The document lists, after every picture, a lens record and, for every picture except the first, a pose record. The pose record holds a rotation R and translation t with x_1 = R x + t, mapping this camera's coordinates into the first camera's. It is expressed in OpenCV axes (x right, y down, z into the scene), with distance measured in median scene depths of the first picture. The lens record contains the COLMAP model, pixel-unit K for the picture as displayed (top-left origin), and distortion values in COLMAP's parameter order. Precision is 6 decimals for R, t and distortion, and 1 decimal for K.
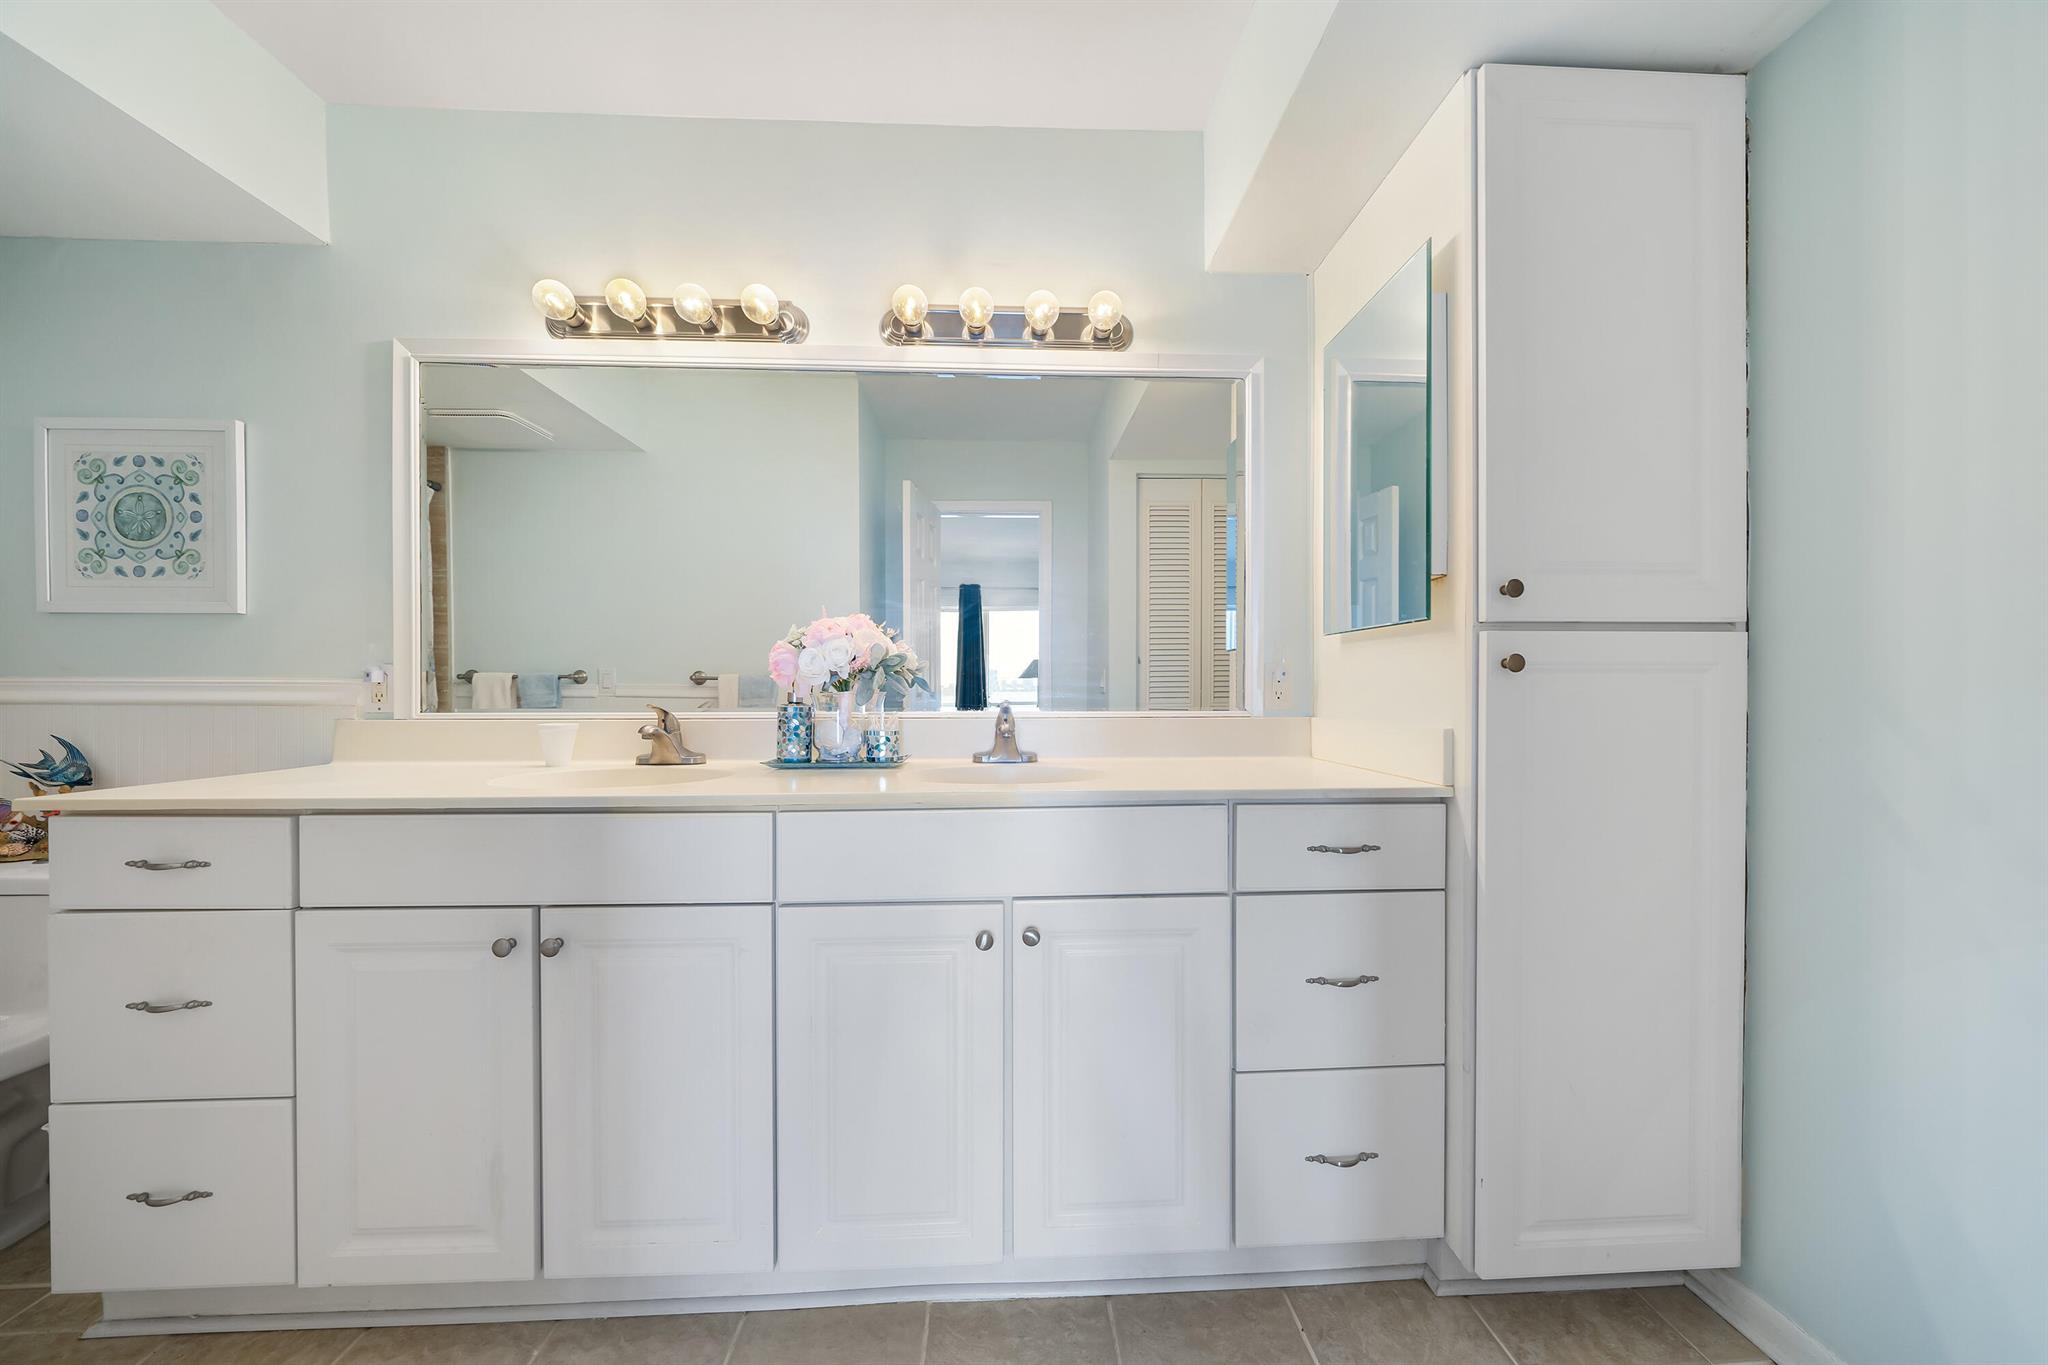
lens RADIAL K [[718.8, 0, 1044.7], [0, 718.8, 686.6], [0, 0, 1]] dist [-0.009216, -0.000175]
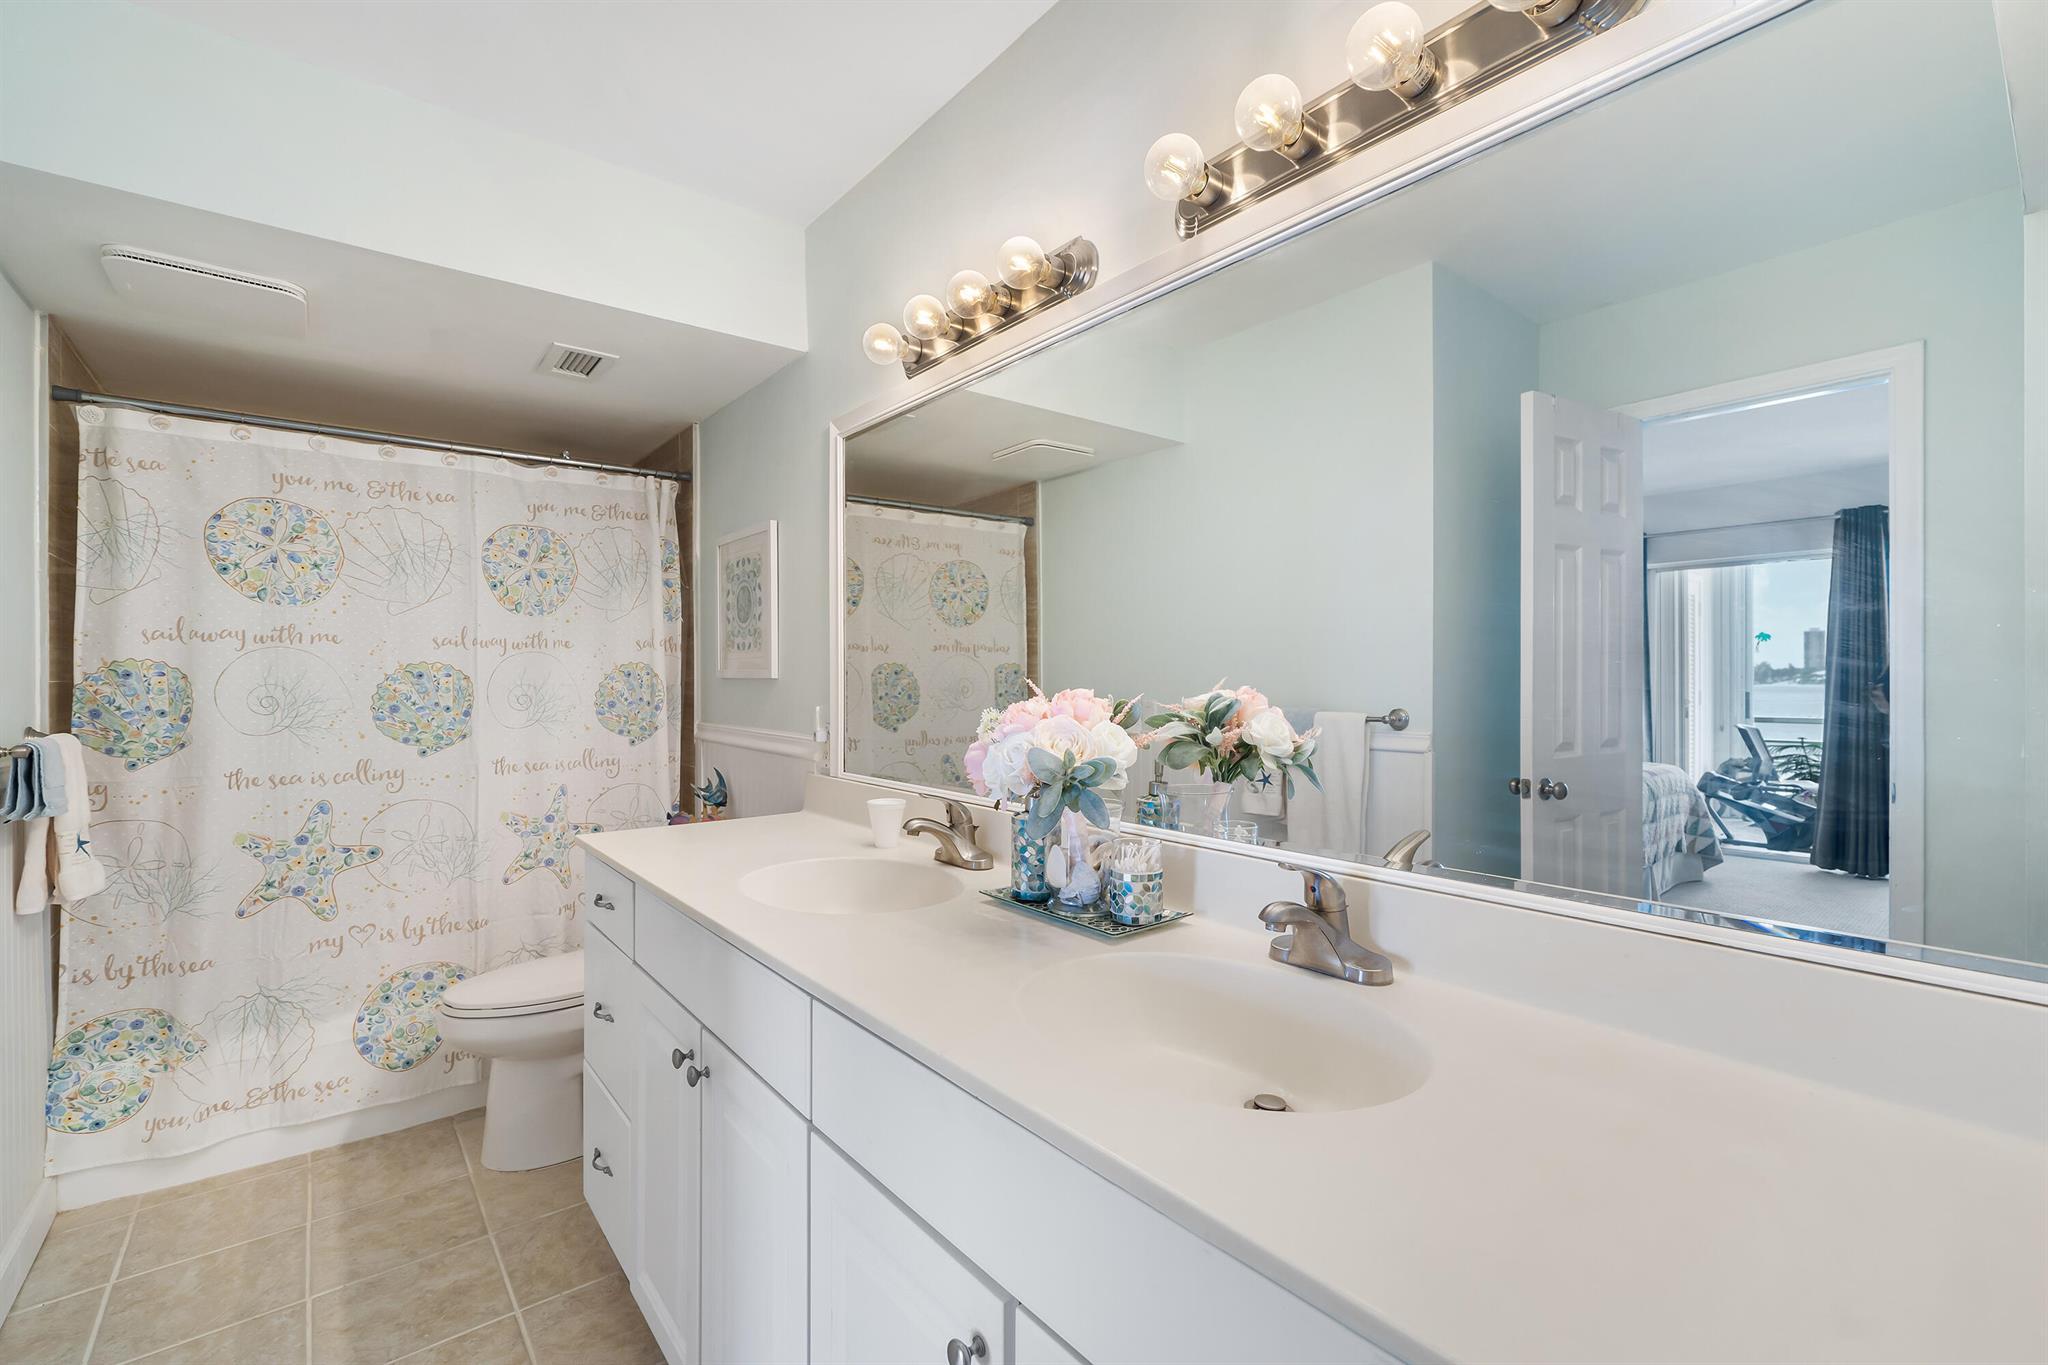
lens RADIAL K [[871.5, 0, 1024.0], [0, 871.5, 682.5], [0, 0, 1]] dist [-0.001663, -0.000118]
pose [[0.587287, 0.002661, -0.809375, 0.329555], [0.007640, 0.999932, 0.008831, -0.107636], [0.809343, -0.011370, 0.587226, 0.467673]]
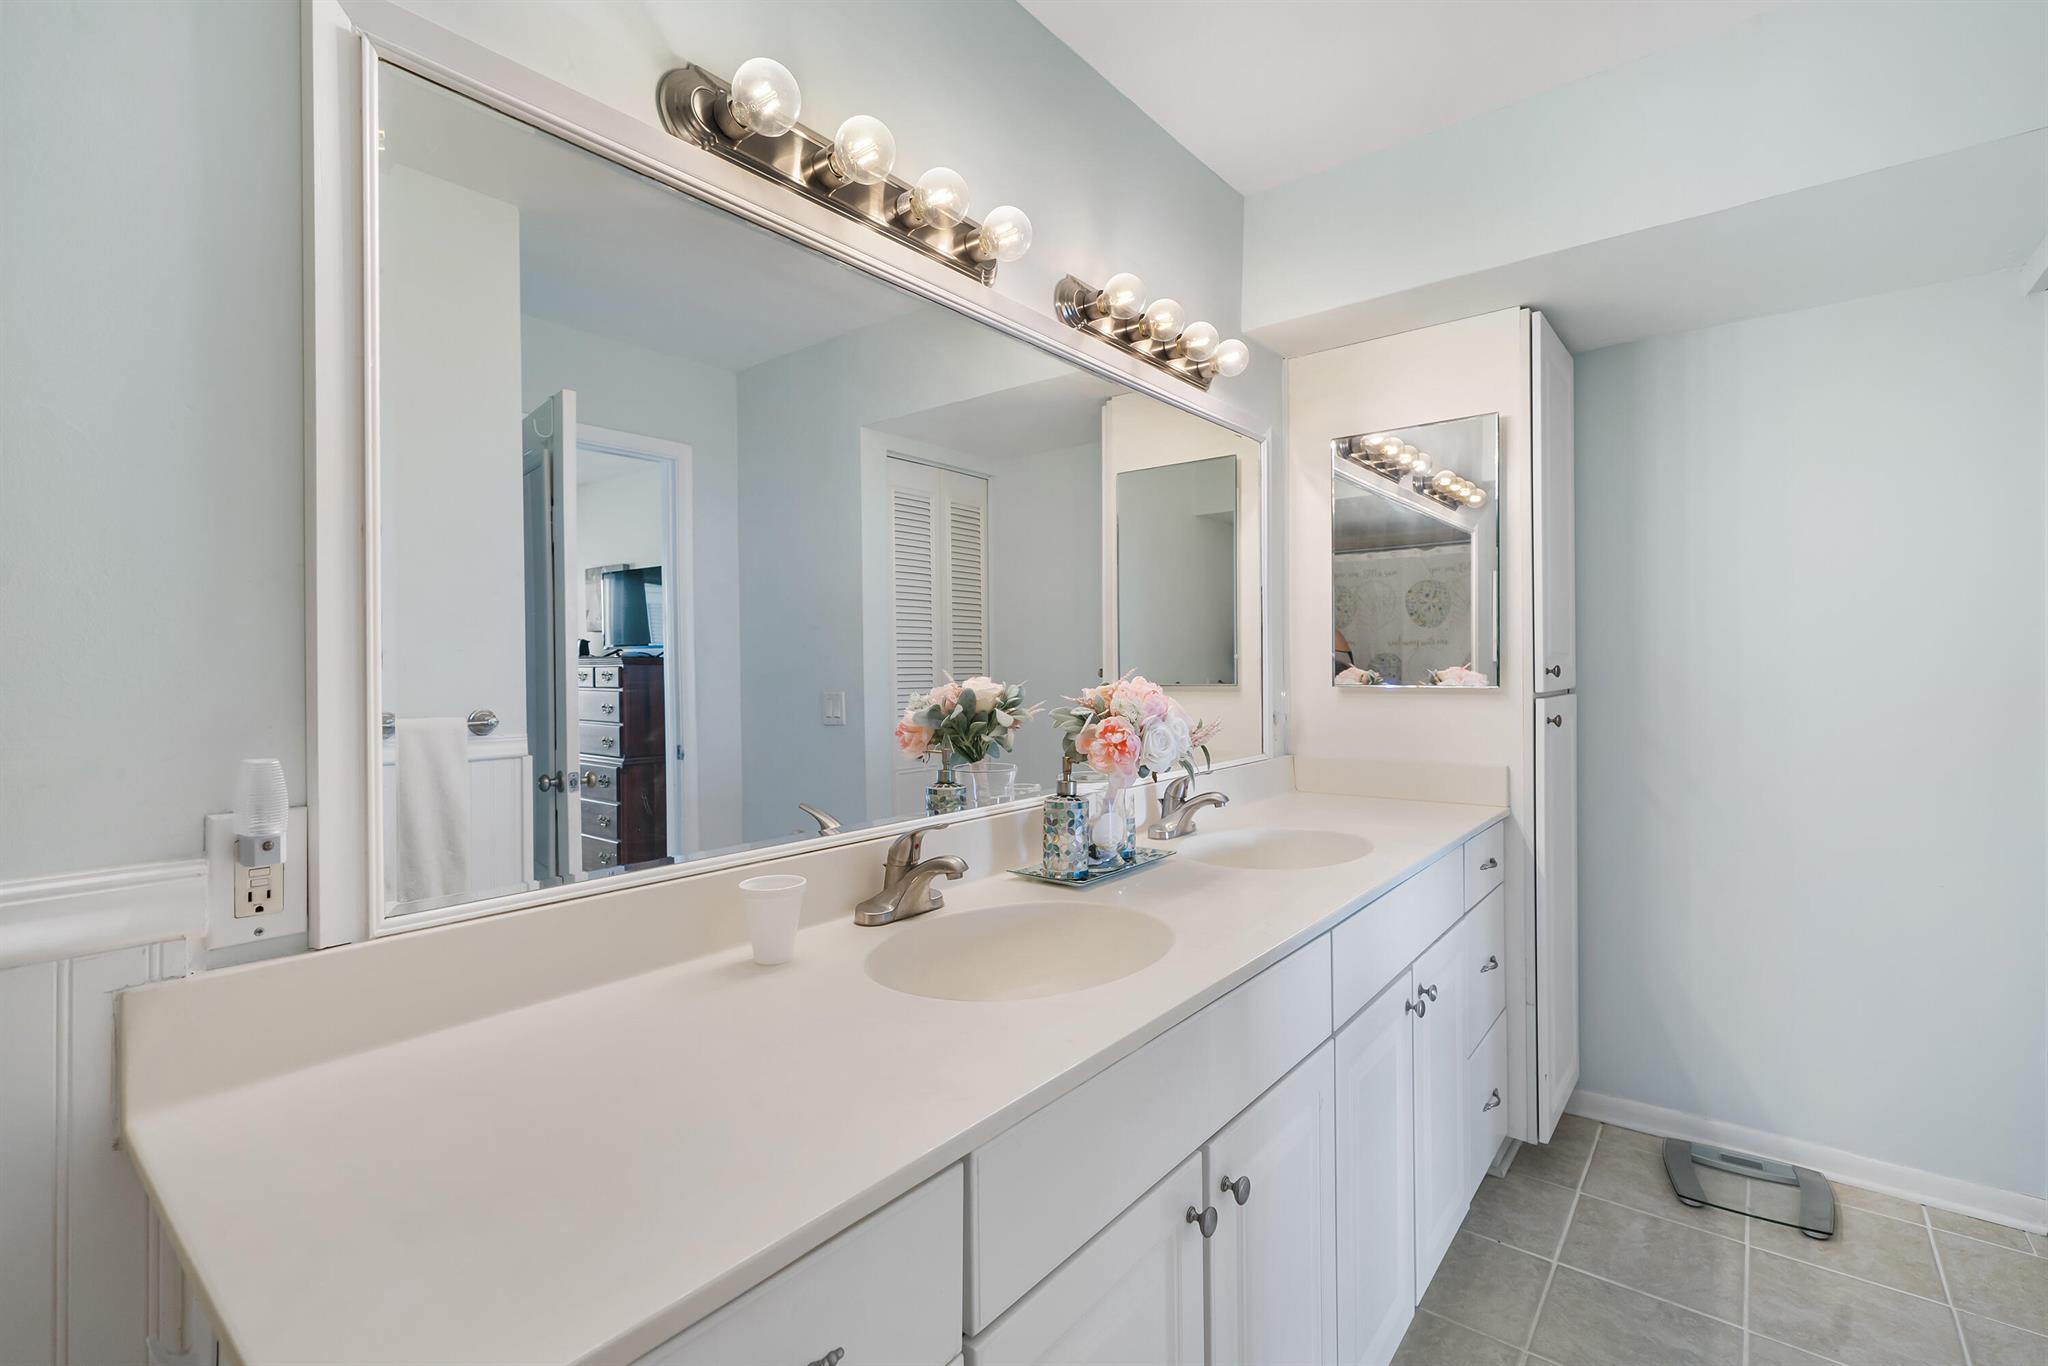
lens RADIAL K [[903.4, 0, 1039.4], [0, 903.4, 675.1], [0, 0, 1]] dist [-0.001528, -0.000416]
pose [[0.664641, -0.009550, 0.747102, -1.010286], [0.003316, 0.999946, 0.009831, -0.104627], [-0.747155, -0.004057, 0.664637, 0.386093]]
